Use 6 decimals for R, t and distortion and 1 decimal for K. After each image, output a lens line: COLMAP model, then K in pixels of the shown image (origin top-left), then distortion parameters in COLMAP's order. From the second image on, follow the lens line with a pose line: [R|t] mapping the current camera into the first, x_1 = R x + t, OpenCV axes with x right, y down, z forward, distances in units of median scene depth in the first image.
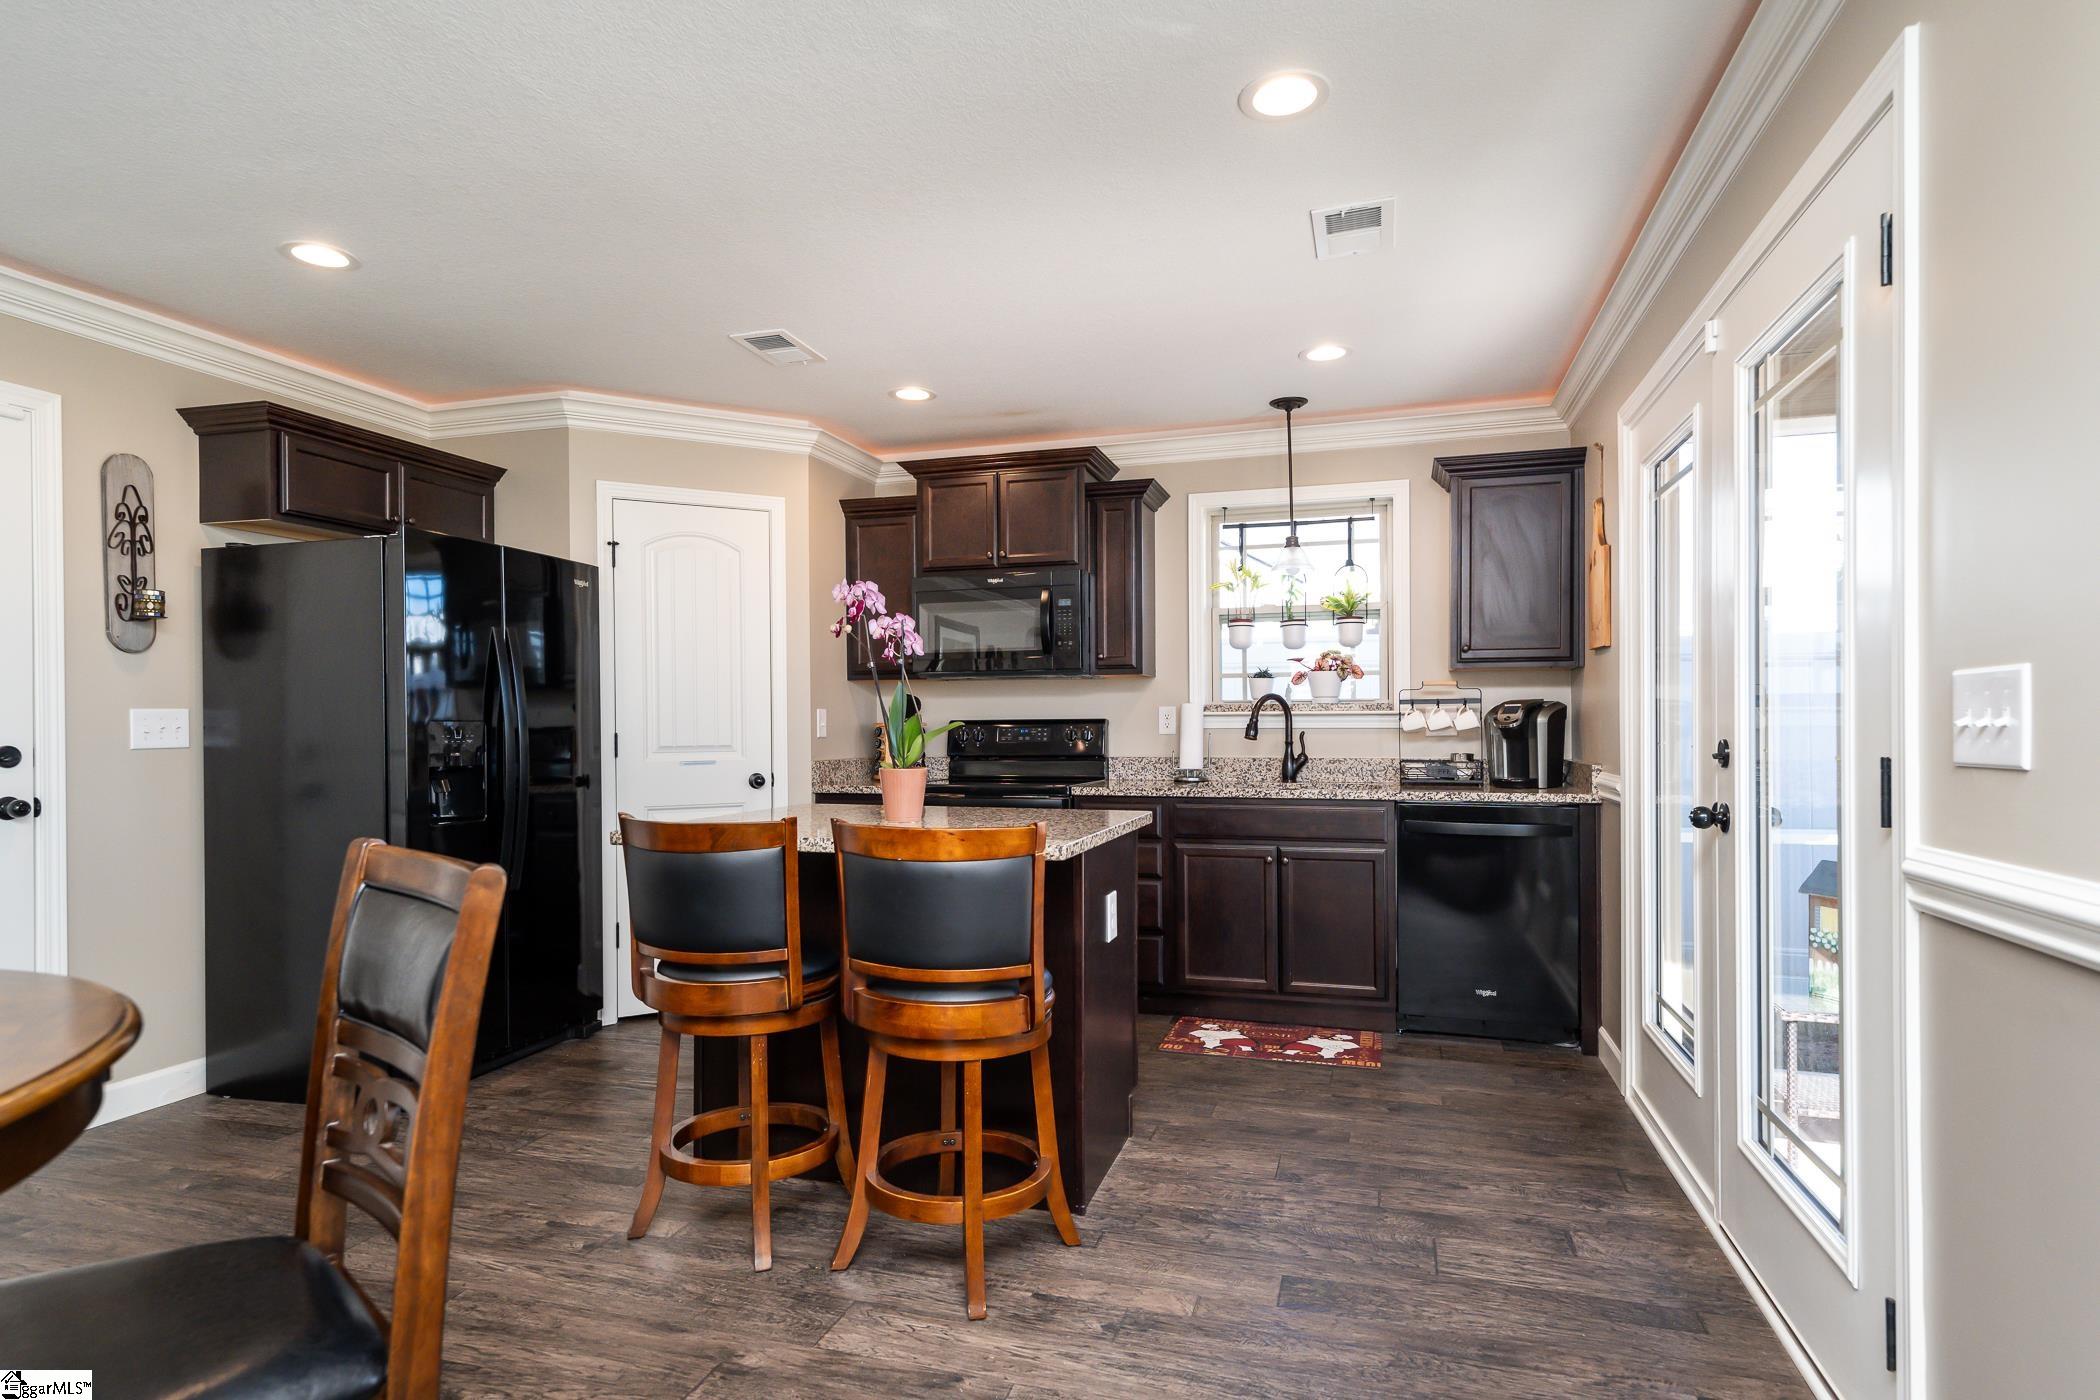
lens RADIAL K [[1115.5, 0, 1071.4], [0, 1115.5, 738.3], [0, 0, 1]] dist [0.011285, 0.001238]
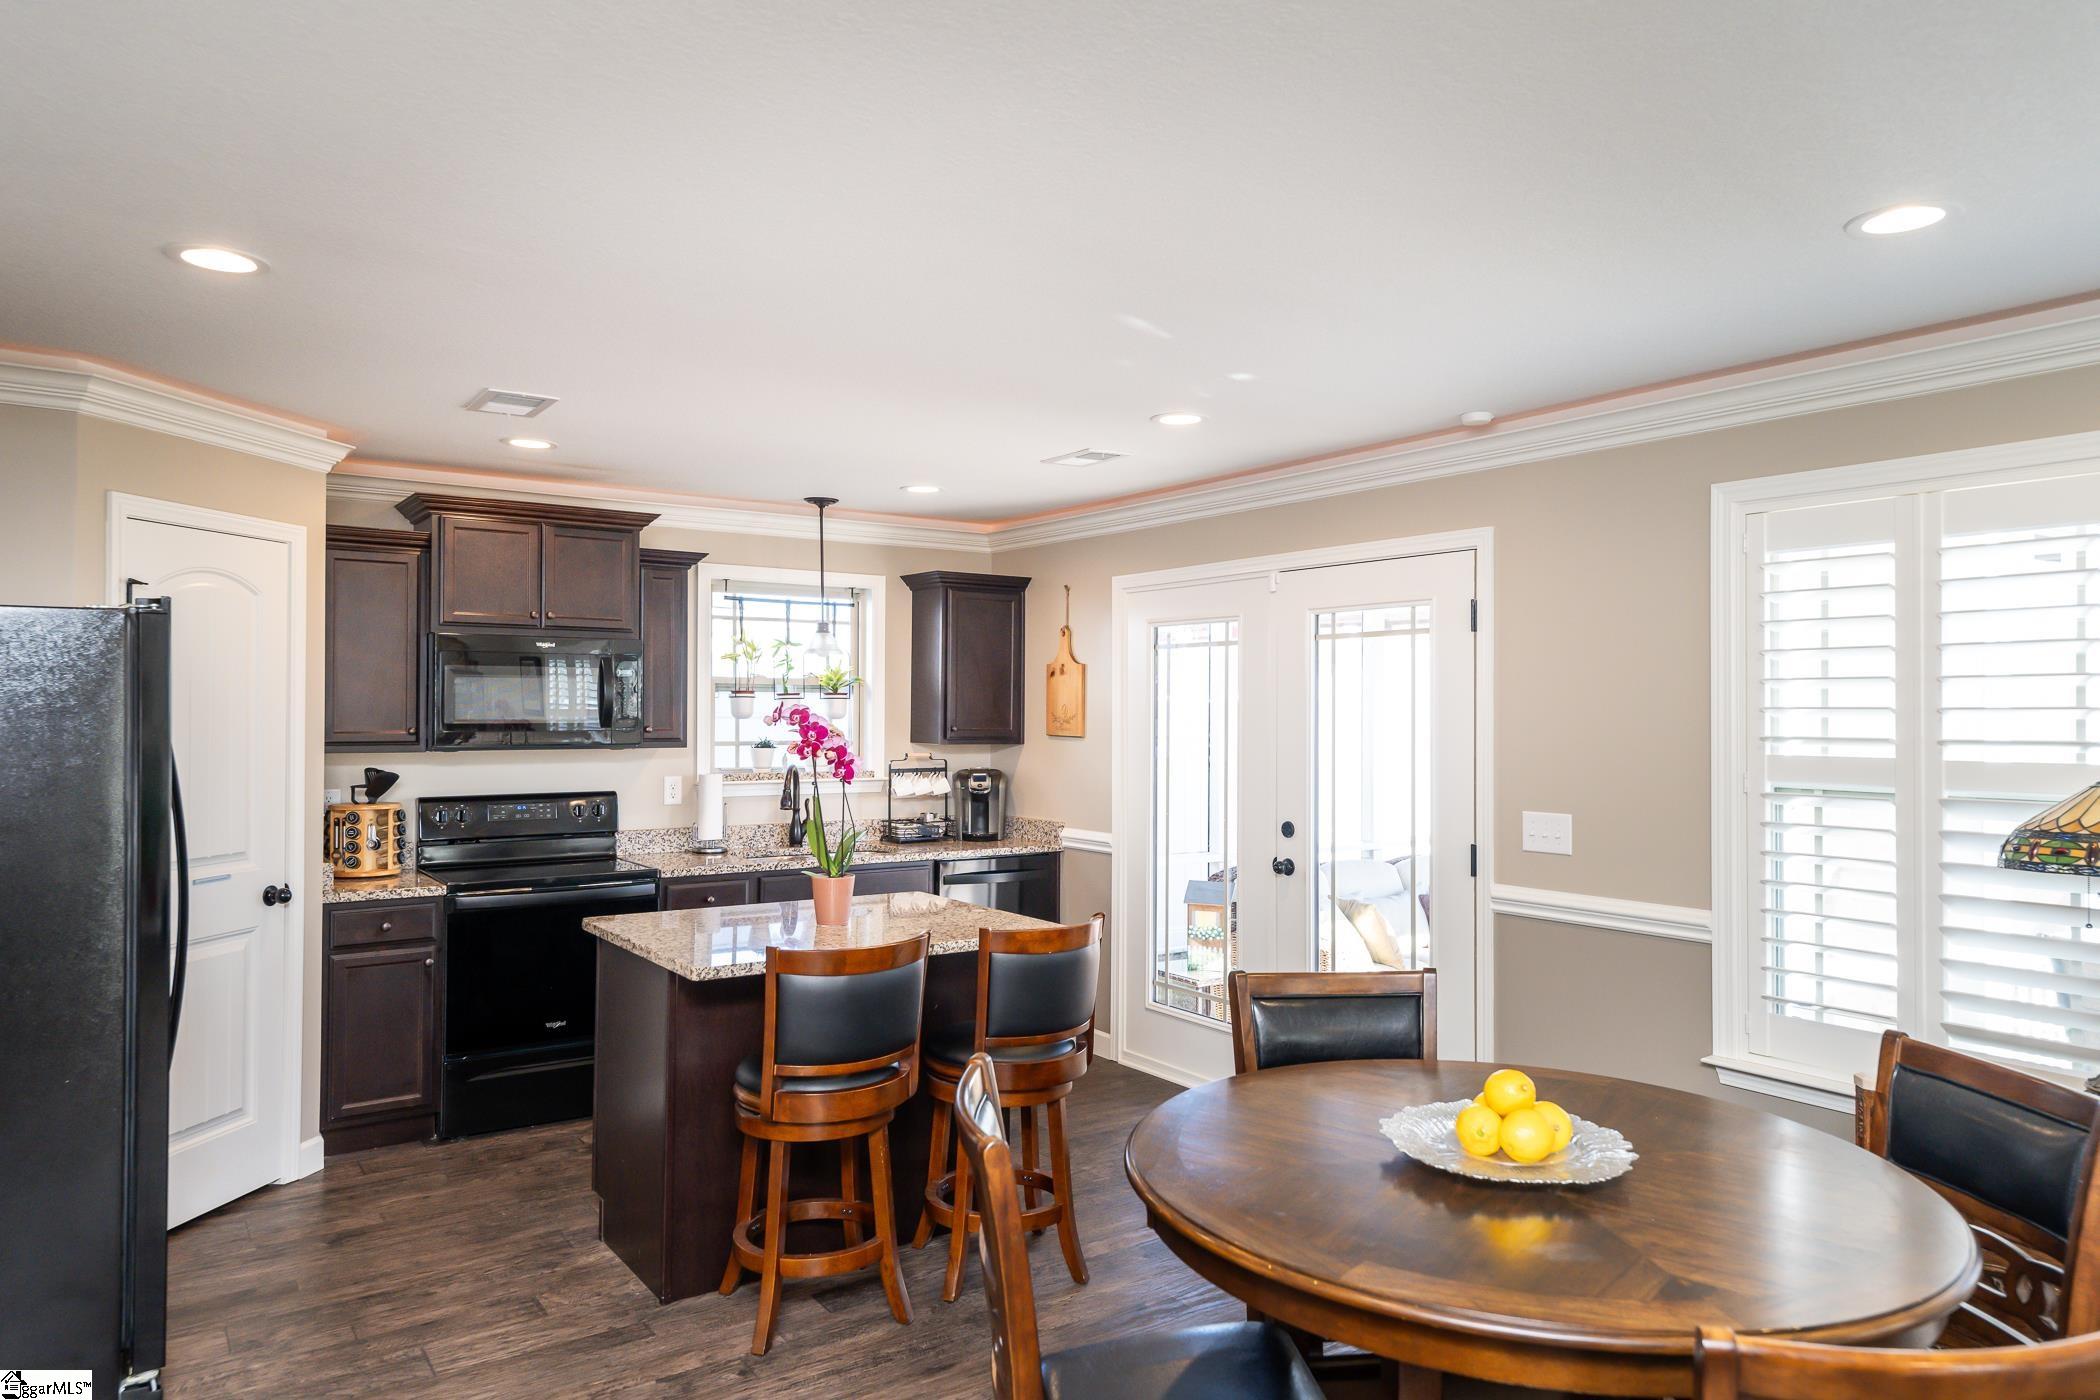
lens RADIAL K [[1384.9, 0, 1053.3], [0, 1384.9, 690.9], [0, 0, 1]] dist [0.032288, -0.012116]
pose [[0.610904, 0.018227, 0.791495, -0.711829], [-0.002008, 0.999767, -0.021474, -0.081768], [-0.791702, 0.011530, 0.610798, -0.010841]]
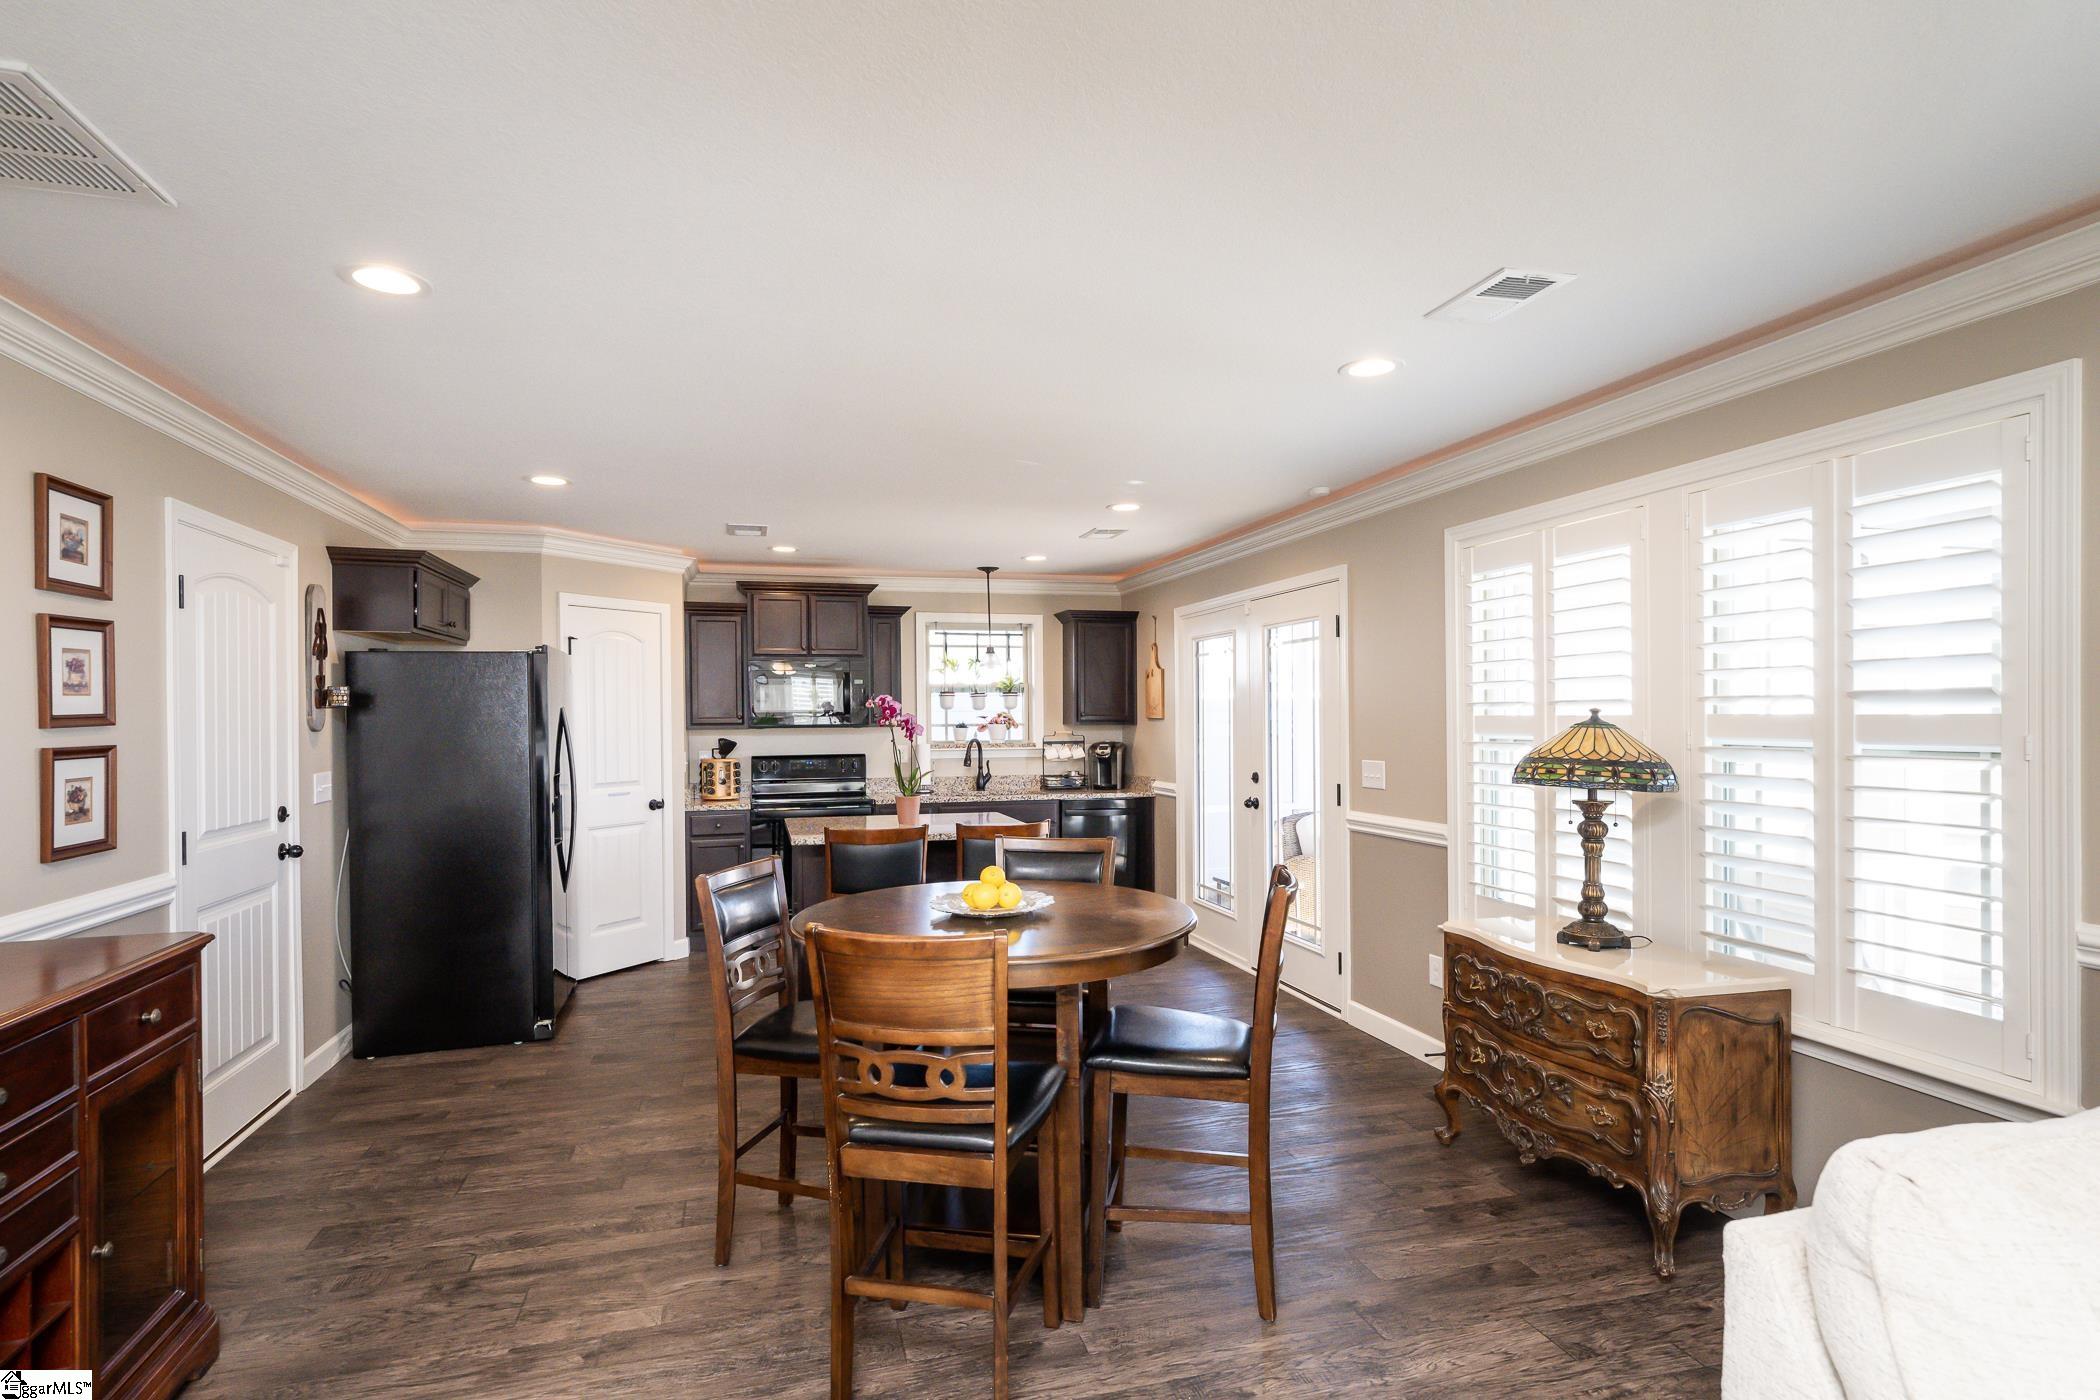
lens RADIAL K [[1081.5, 0, 1047.8], [0, 1081.5, 717.4], [0, 0, 1]] dist [0.002857, 0.000493]
pose [[0.840454, -0.002205, 0.541878, -0.601721], [0.008395, 0.999925, -0.008951, -0.055187], [-0.541817, 0.012071, 0.840410, -0.423107]]
